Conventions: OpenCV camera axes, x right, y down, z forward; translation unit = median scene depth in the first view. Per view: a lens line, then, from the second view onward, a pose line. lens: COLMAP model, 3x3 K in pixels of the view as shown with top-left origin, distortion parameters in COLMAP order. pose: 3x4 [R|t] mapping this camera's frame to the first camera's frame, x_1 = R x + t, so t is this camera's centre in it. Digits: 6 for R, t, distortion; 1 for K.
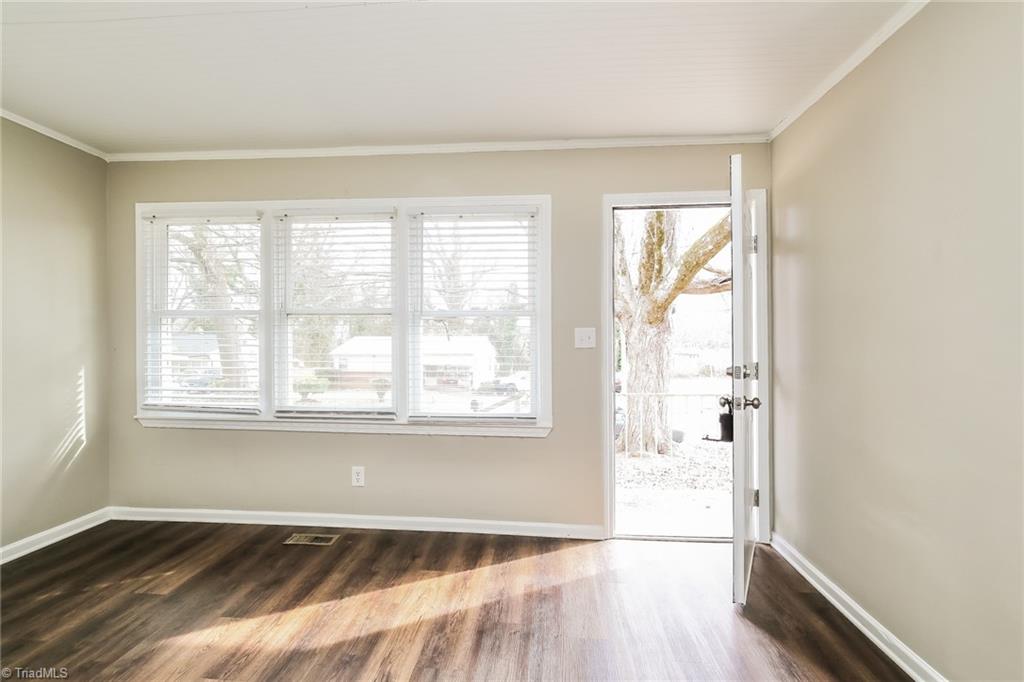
lens RADIAL K [[477.5, 0, 512.0], [0, 477.5, 341.0], [0, 0, 1]] dist [-0.012564, 0.001236]
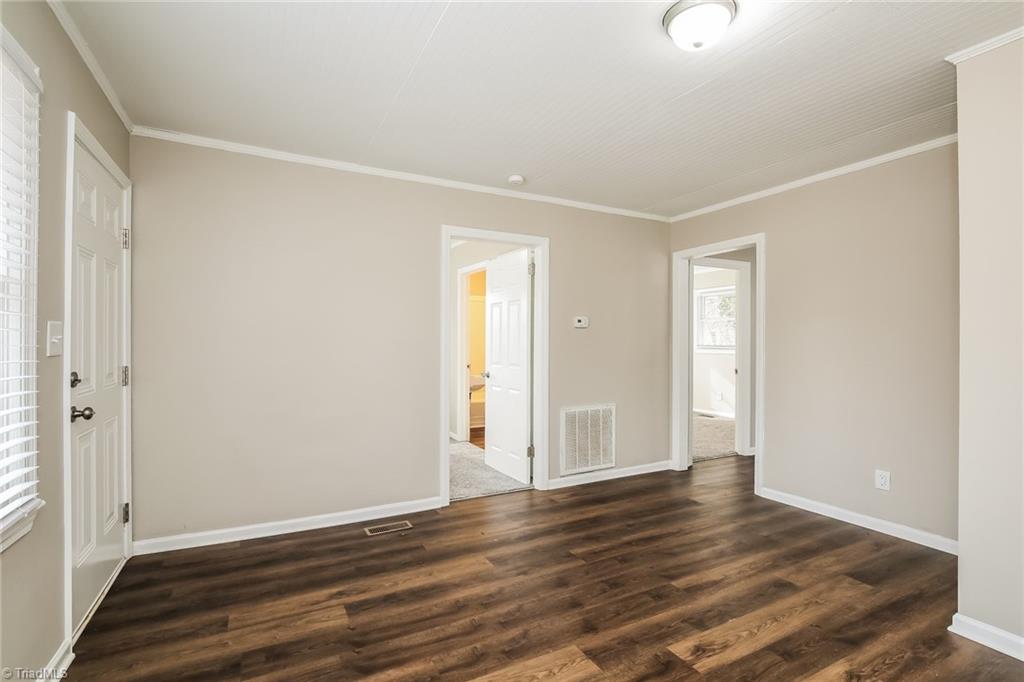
lens RADIAL K [[477.5, 0, 512.0], [0, 477.5, 341.0], [0, 0, 1]] dist [-0.012564, 0.001236]
pose [[-0.535763, -0.000434, 0.844369, -0.626214], [-0.007365, 0.999964, -0.004159, -0.003267], [-0.844337, -0.008447, -0.535747, 0.816083]]
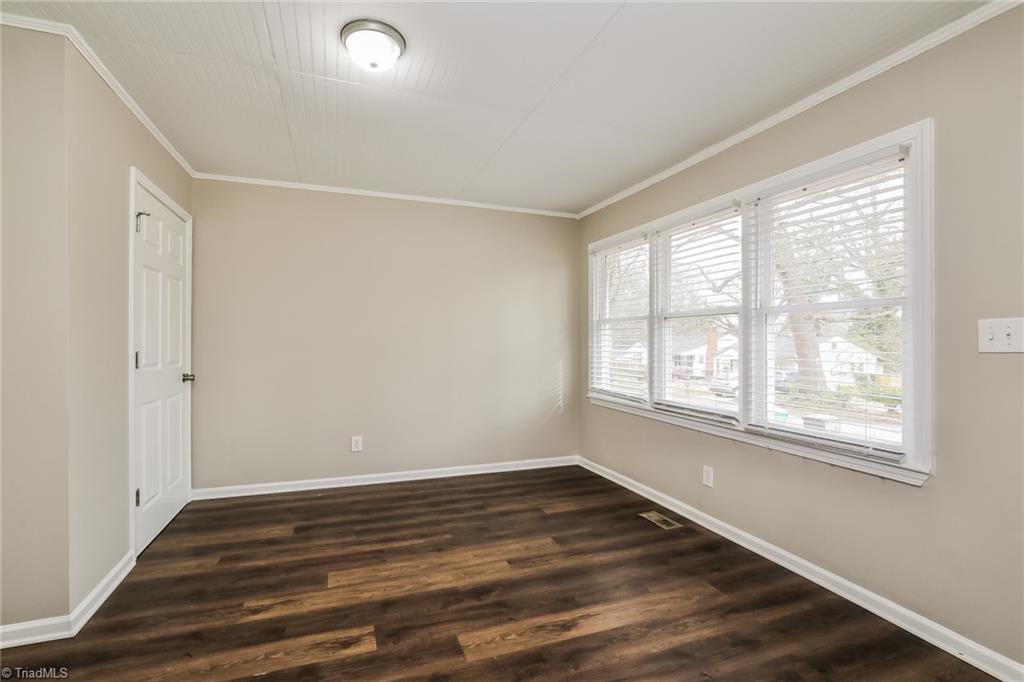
lens RADIAL K [[477.5, 0, 512.0], [0, 477.5, 341.0], [0, 0, 1]] dist [-0.012564, 0.001236]
pose [[0.414961, -0.003930, -0.909831, 0.421956], [-0.003441, 0.999977, -0.005889, 0.005978], [0.909833, 0.005574, 0.414938, 0.206821]]
